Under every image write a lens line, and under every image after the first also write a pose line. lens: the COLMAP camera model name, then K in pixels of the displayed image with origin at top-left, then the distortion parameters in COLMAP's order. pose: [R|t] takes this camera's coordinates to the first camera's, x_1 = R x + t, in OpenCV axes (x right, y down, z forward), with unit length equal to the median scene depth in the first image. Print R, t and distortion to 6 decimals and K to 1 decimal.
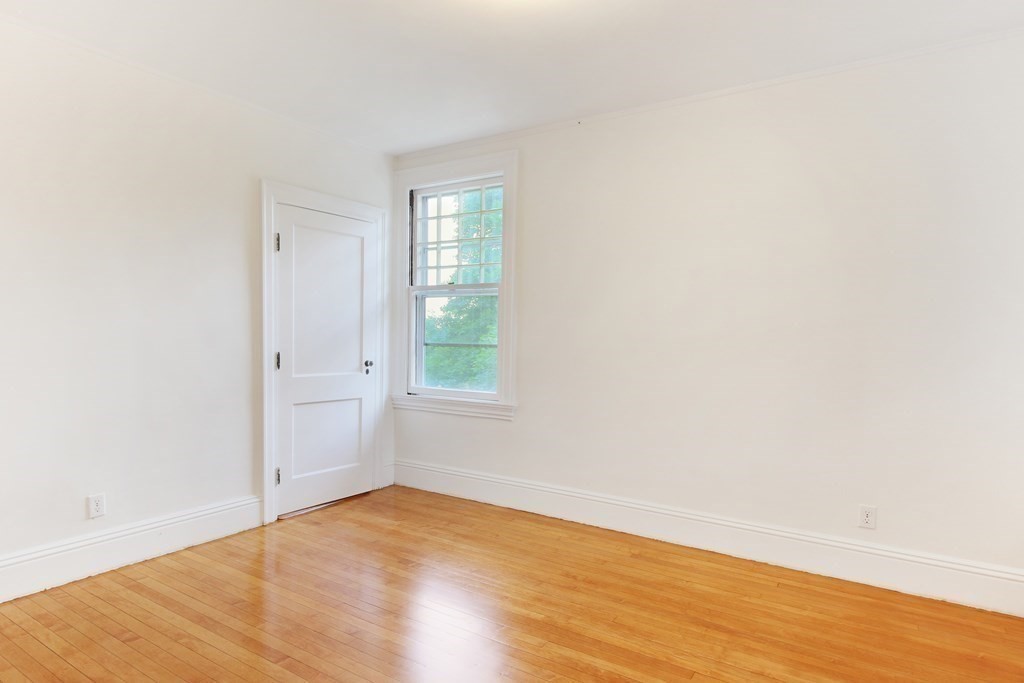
lens RADIAL K [[549.2, 0, 502.9], [0, 549.2, 328.4], [0, 0, 1]] dist [0.002968, -0.000250]
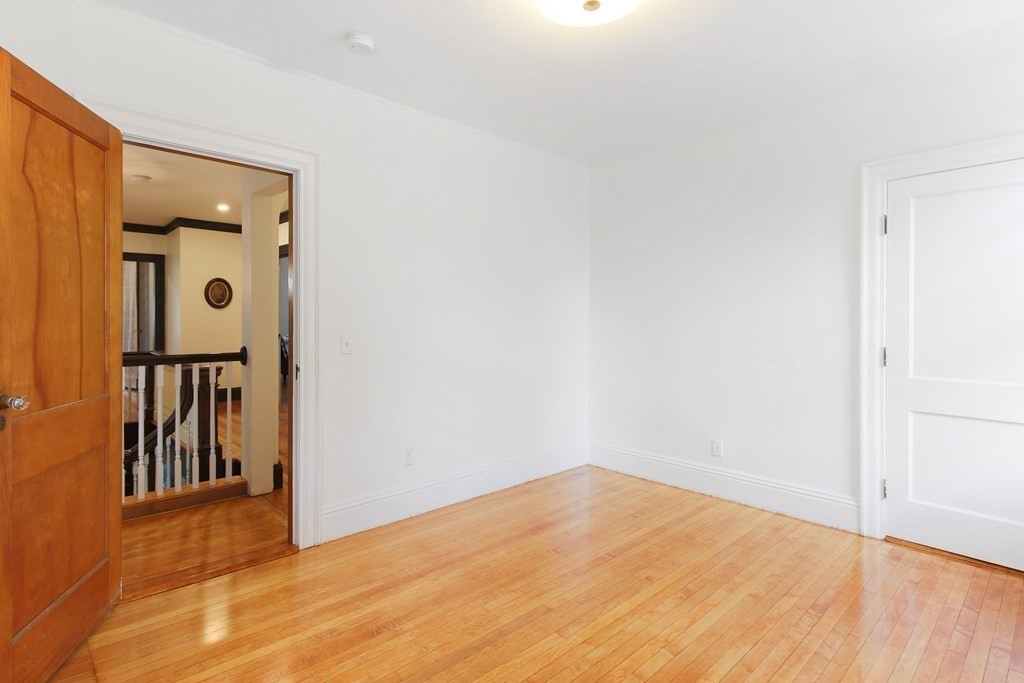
lens RADIAL K [[549.2, 0, 502.9], [0, 549.2, 328.4], [0, 0, 1]] dist [0.002968, -0.000250]
pose [[-0.238680, -0.009293, -0.971054, 0.652309], [-0.001857, 0.999957, -0.009113, 0.021571], [0.971096, -0.000372, -0.238687, 0.676830]]
